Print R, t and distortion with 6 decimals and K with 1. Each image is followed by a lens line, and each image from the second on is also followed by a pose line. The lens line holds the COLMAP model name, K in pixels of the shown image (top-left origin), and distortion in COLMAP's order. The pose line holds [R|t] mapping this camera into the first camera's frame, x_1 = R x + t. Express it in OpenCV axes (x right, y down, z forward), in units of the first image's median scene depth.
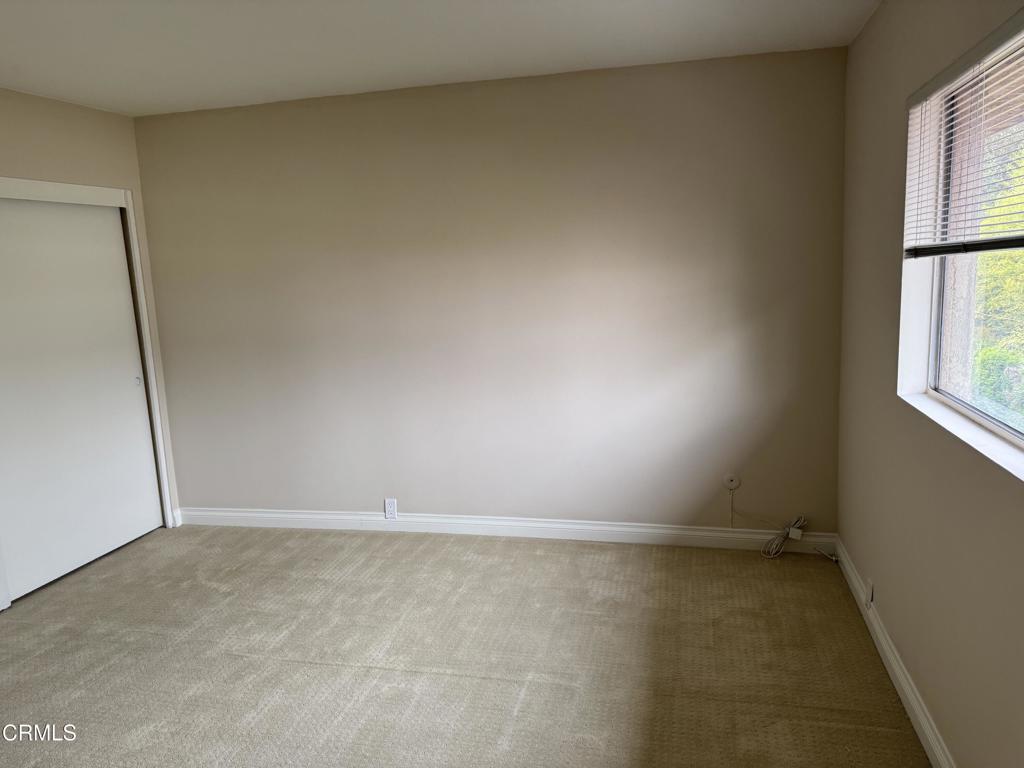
lens RADIAL K [[750.6, 0, 535.5], [0, 750.6, 387.4], [0, 0, 1]] dist [0.012714, -0.007356]
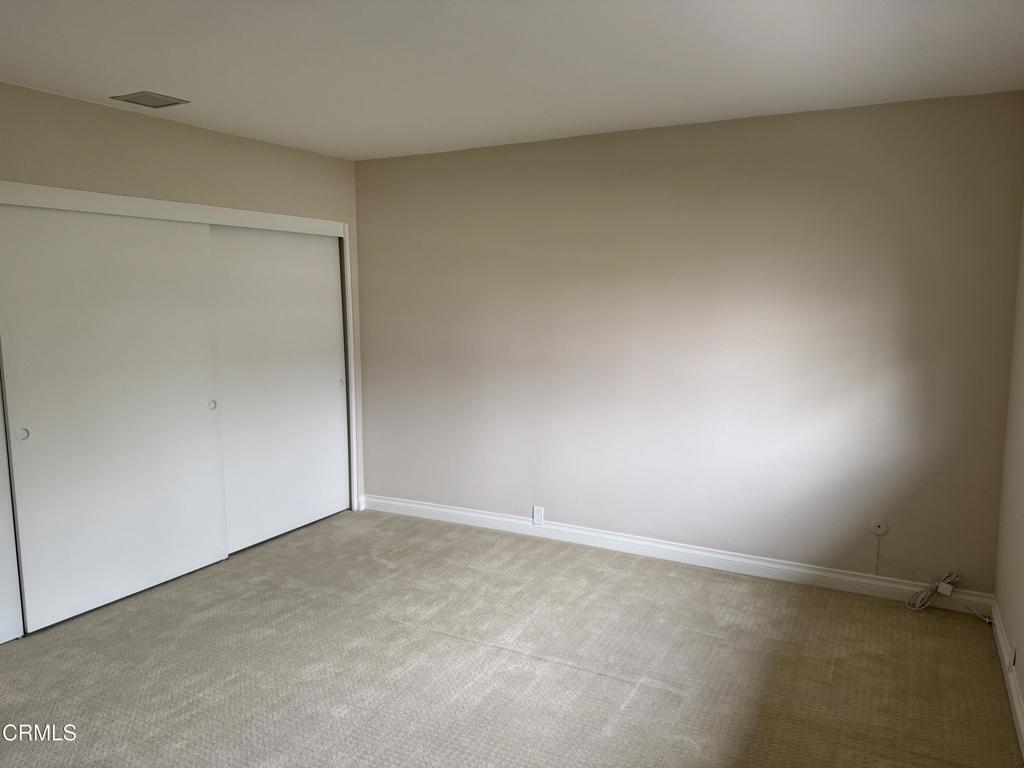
lens RADIAL K [[731.5, 0, 512.0], [0, 731.5, 384.0], [0, 0, 1]] dist [0.105217, -0.151338]
pose [[0.963131, 0.072610, -0.259050, 0.045346], [-0.083097, 0.996097, -0.029749, 0.010222], [0.255879, 0.050179, 0.965406, -0.069002]]
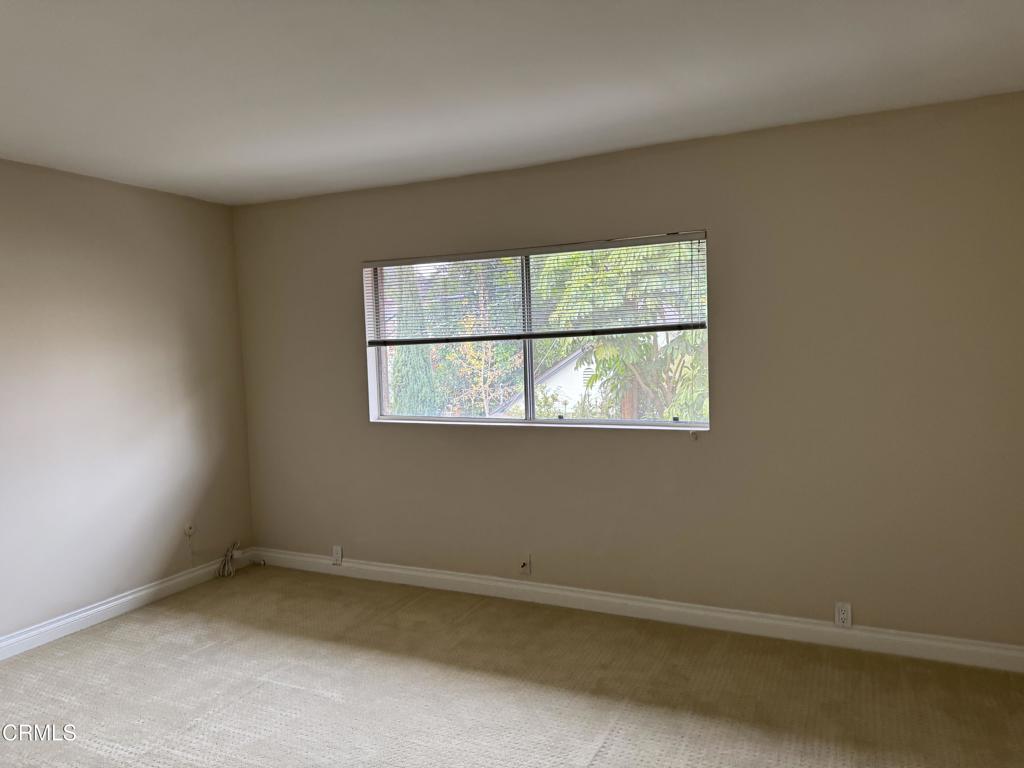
lens RADIAL K [[723.4, 0, 512.0], [0, 723.4, 384.0], [0, 0, 1]] dist [-0.004316, -0.011835]
pose [[0.219246, -0.040202, 0.974841, -0.847938], [0.185394, 0.982664, -0.001171, -0.011196], [-0.957894, 0.180986, 0.222898, 0.208348]]
